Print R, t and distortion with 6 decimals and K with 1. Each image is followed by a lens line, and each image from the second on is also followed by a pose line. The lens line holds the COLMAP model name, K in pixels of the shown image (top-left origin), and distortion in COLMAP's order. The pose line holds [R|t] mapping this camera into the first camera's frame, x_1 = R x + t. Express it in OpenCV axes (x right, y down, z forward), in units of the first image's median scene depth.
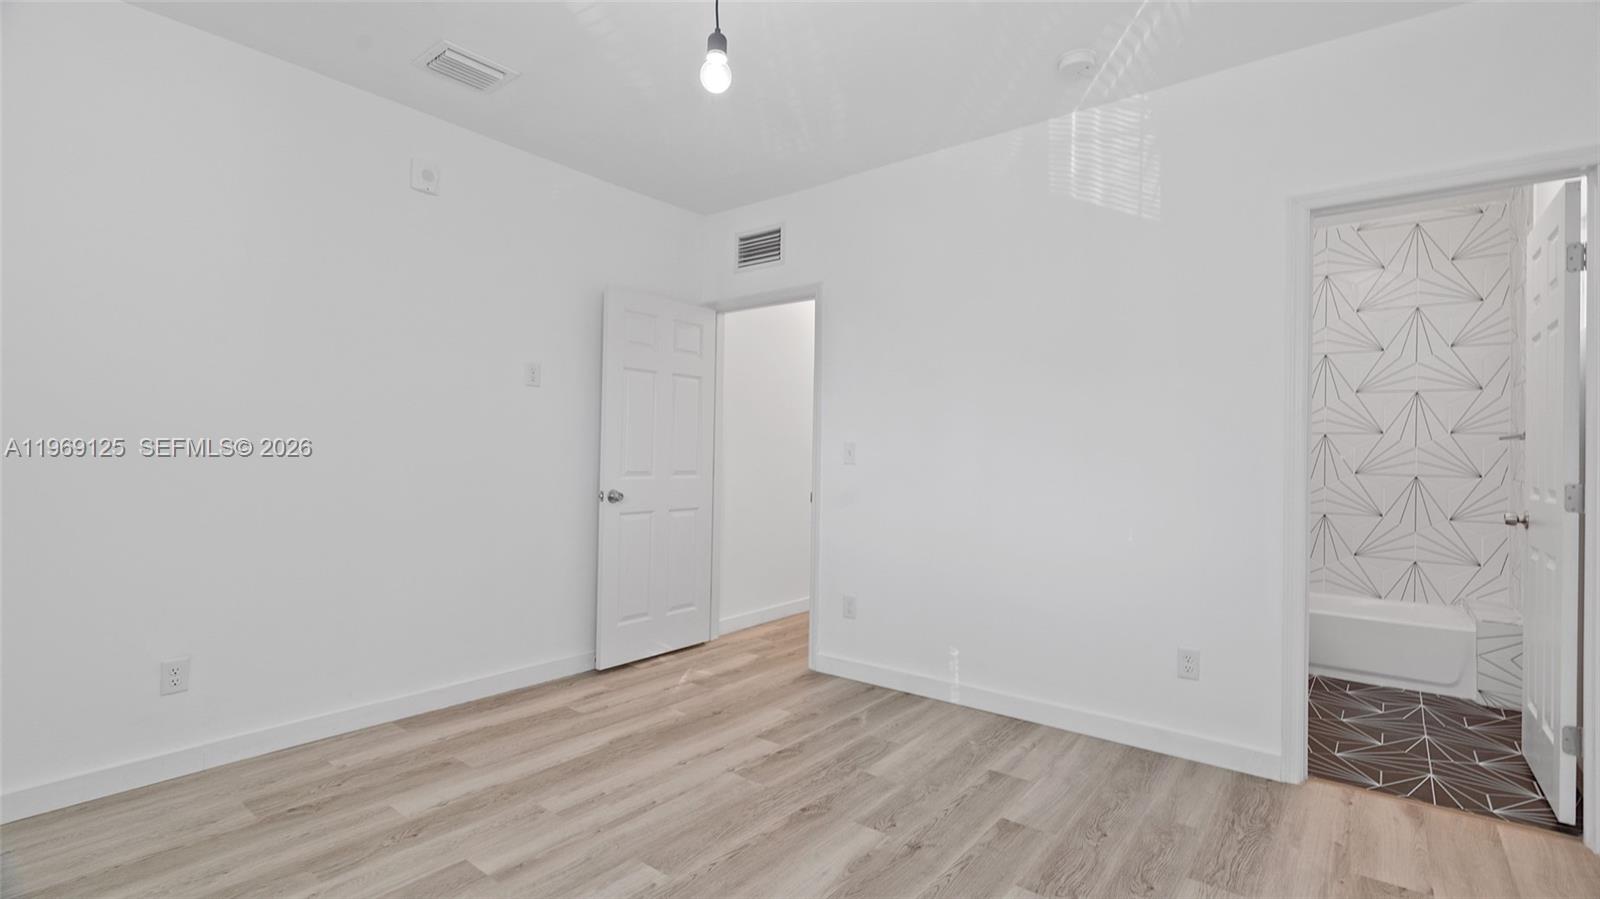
lens RADIAL K [[722.8, 0, 804.3], [0, 722.8, 443.3], [0, 0, 1]] dist [-0.004320, 0.000263]
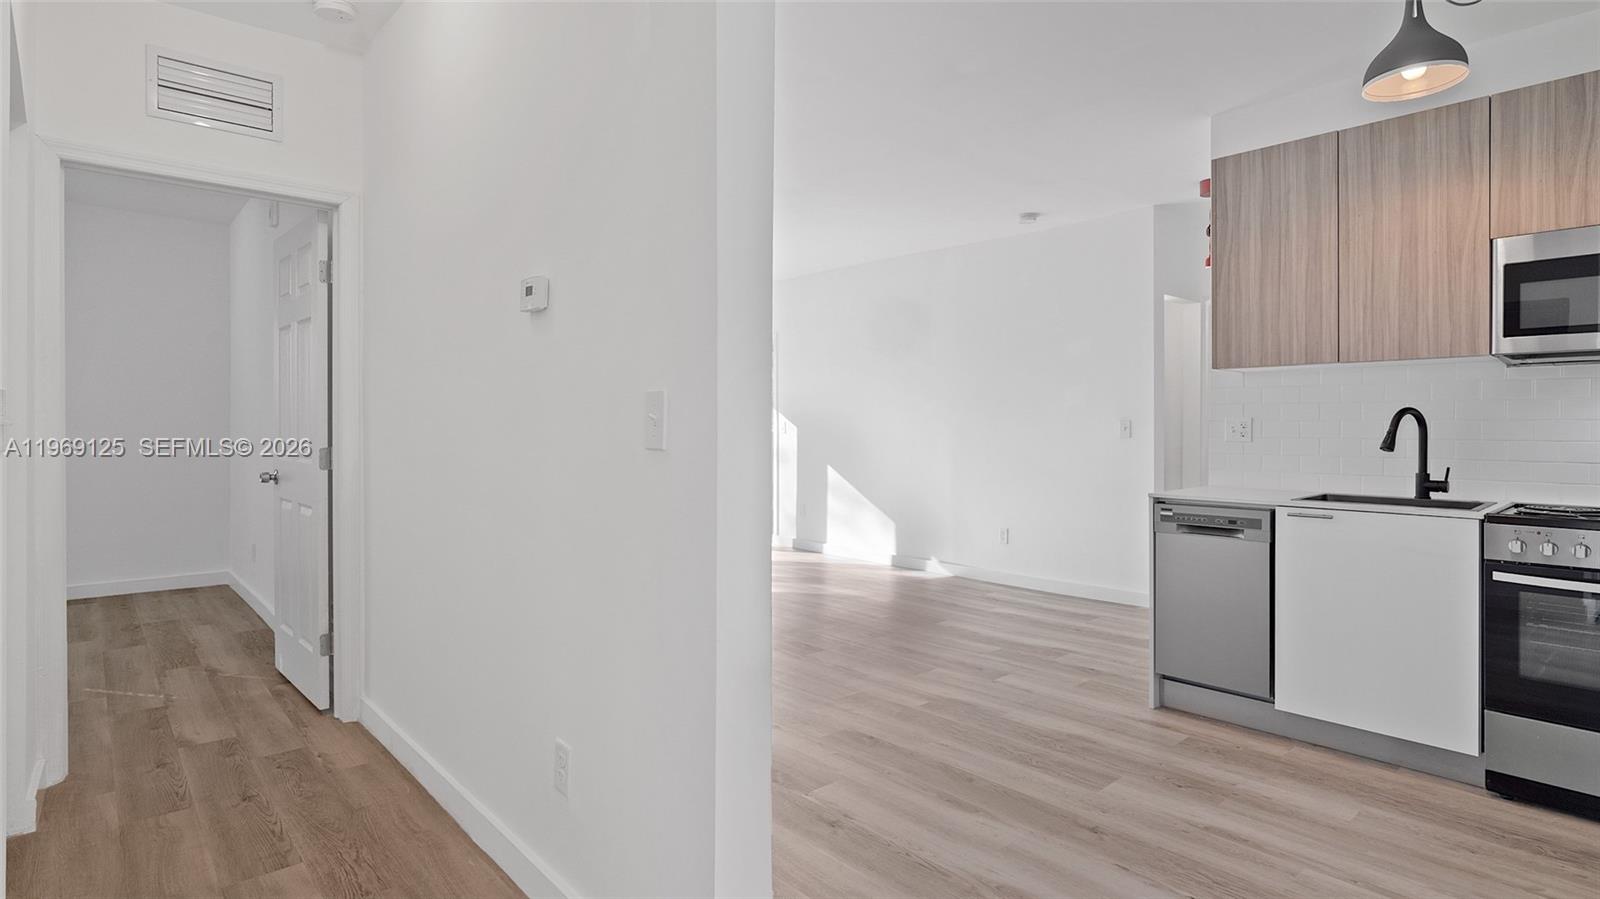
lens RADIAL K [[790.2, 0, 795.5], [0, 790.2, 429.6], [0, 0, 1]] dist [-0.001430, 0.000199]
pose [[-0.167968, -0.015058, -0.985677, 0.897232], [0.008916, 0.999819, -0.016793, 0.054792], [0.985752, -0.011609, -0.167804, 2.720508]]
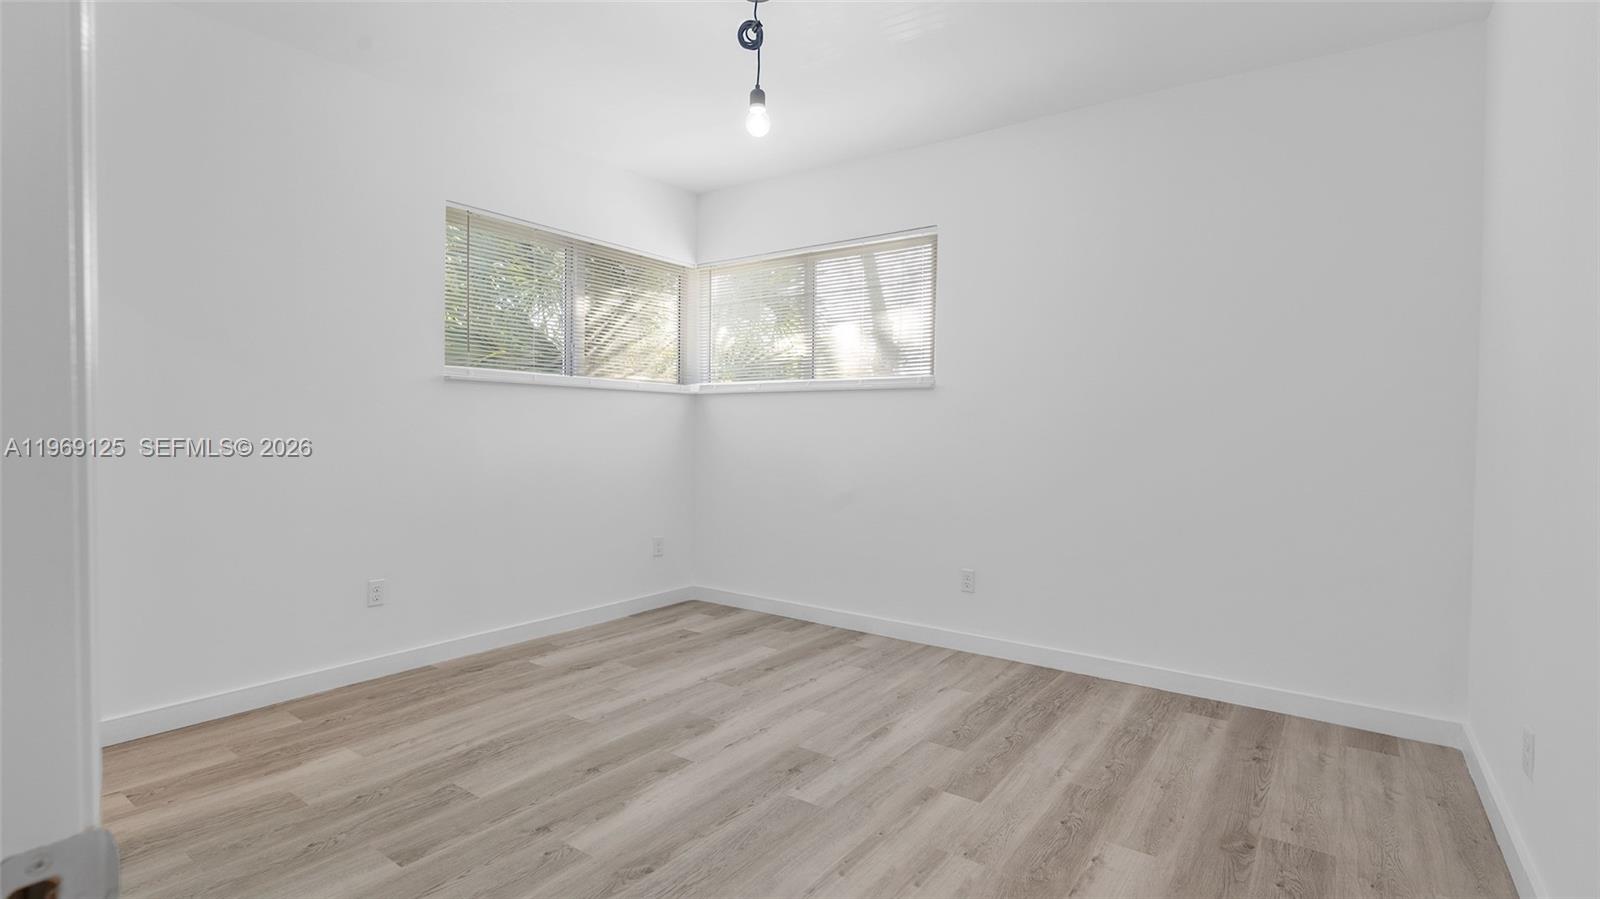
lens RADIAL K [[762.3, 0, 803.5], [0, 762.3, 443.7], [0, 0, 1]] dist [-0.008788, 0.000359]
pose [[-0.998582, -0.023694, -0.047680, -0.111502], [-0.024059, 0.999685, 0.007103, 0.029184], [0.047496, 0.008240, -0.998837, 1.717734]]
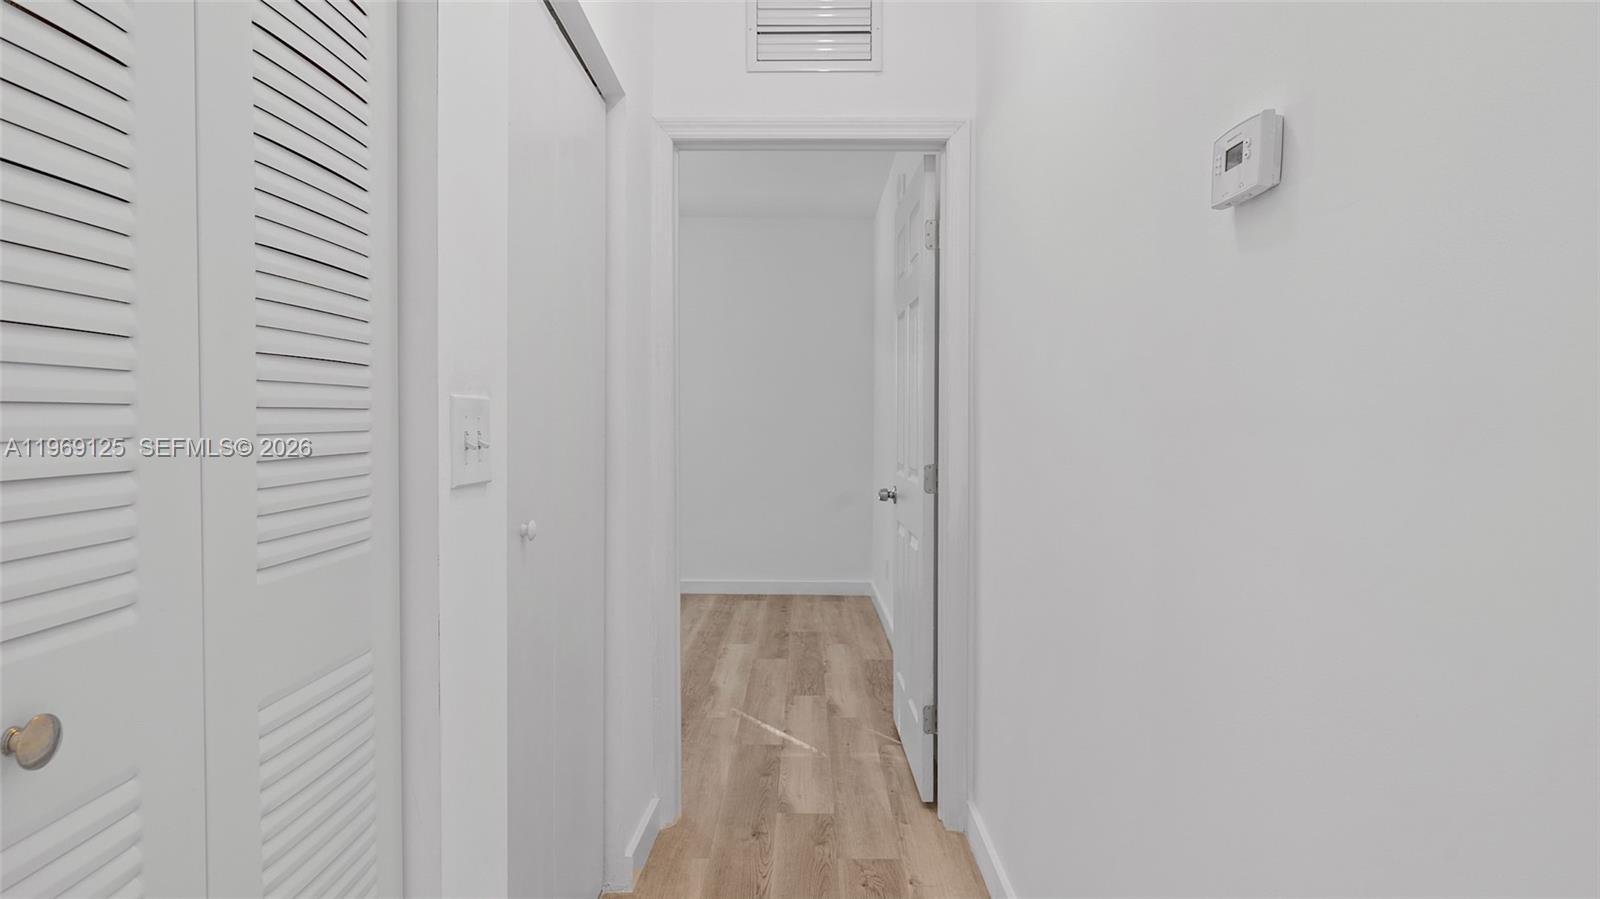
lens RADIAL K [[890.6, 0, 807.8], [0, 890.6, 443.3], [0, 0, 1]] dist [-0.000292, 0.000094]
pose [[-0.783991, -0.007591, -0.620726, 0.573695], [-0.008685, 0.999961, -0.001259, 0.032231], [0.620712, 0.004404, -0.784027, 2.529376]]
